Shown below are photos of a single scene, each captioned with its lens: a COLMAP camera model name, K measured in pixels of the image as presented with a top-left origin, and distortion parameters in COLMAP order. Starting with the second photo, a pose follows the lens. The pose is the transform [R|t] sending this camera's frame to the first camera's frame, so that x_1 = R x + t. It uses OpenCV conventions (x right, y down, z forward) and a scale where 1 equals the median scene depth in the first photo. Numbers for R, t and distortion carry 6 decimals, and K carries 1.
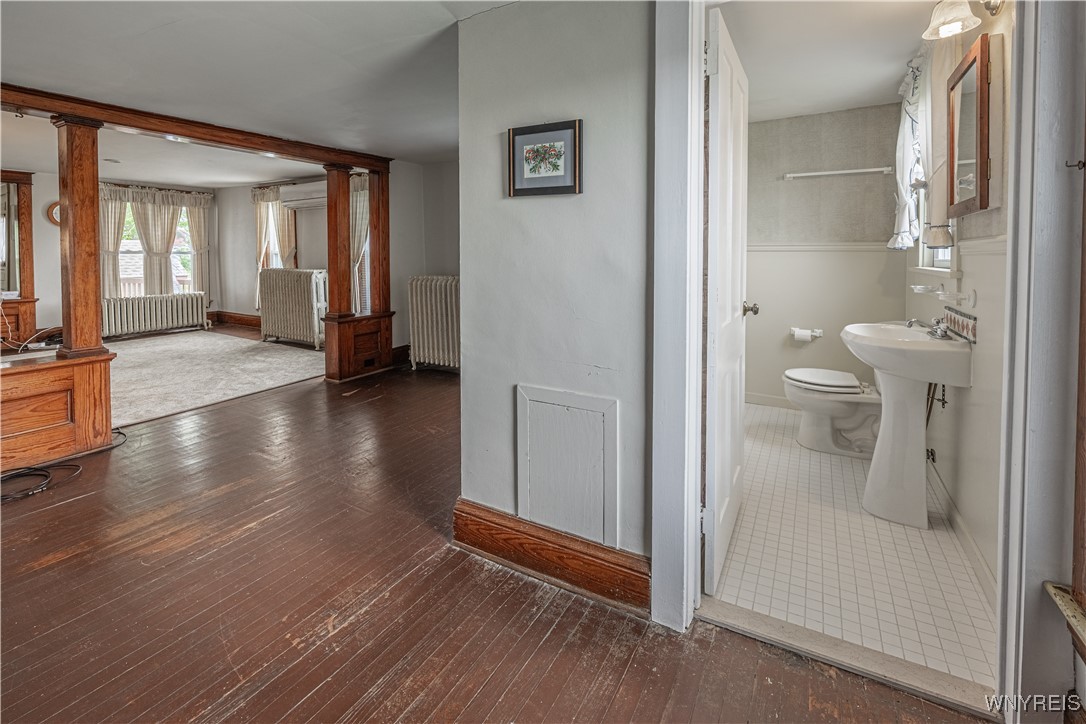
lens RADIAL K [[472.5, 0, 553.1], [0, 472.5, 262.0], [0, 0, 1]] dist [-0.000227, -0.000008]
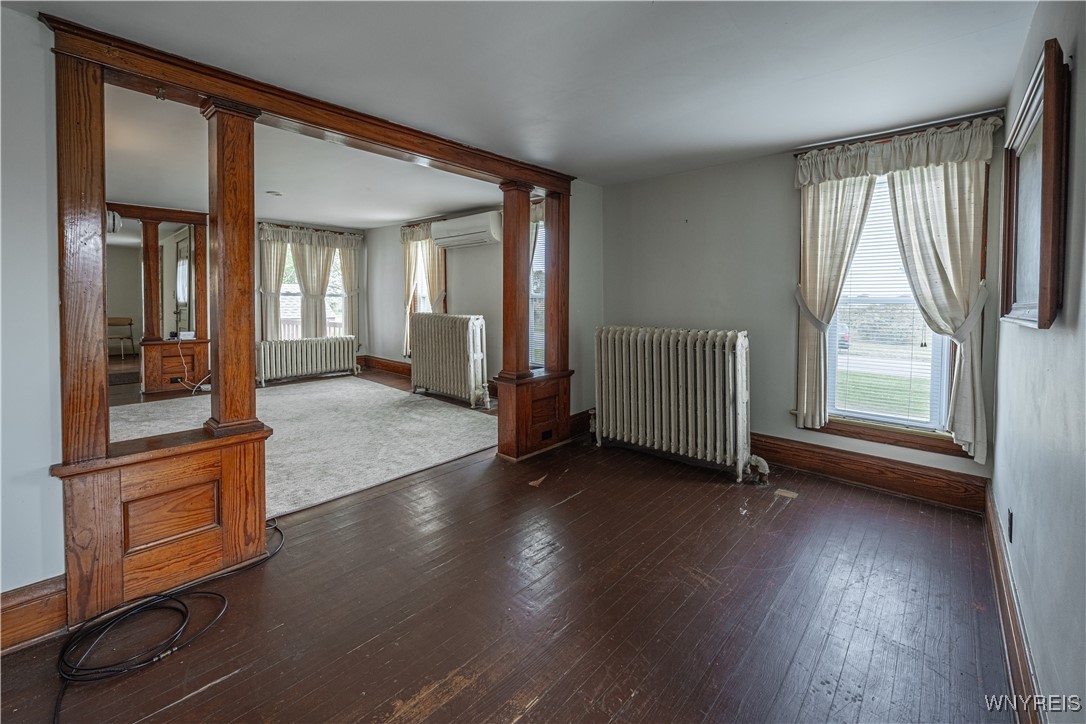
lens RADIAL K [[453.3, 0, 545.0], [0, 453.3, 310.1], [0, 0, 1]] dist [-0.002749, -0.000323]
pose [[0.976659, 0.015128, -0.214262, -0.183613], [-0.014372, 0.999884, 0.005084, 0.000259], [0.214314, -0.001886, 0.976763, 0.204061]]
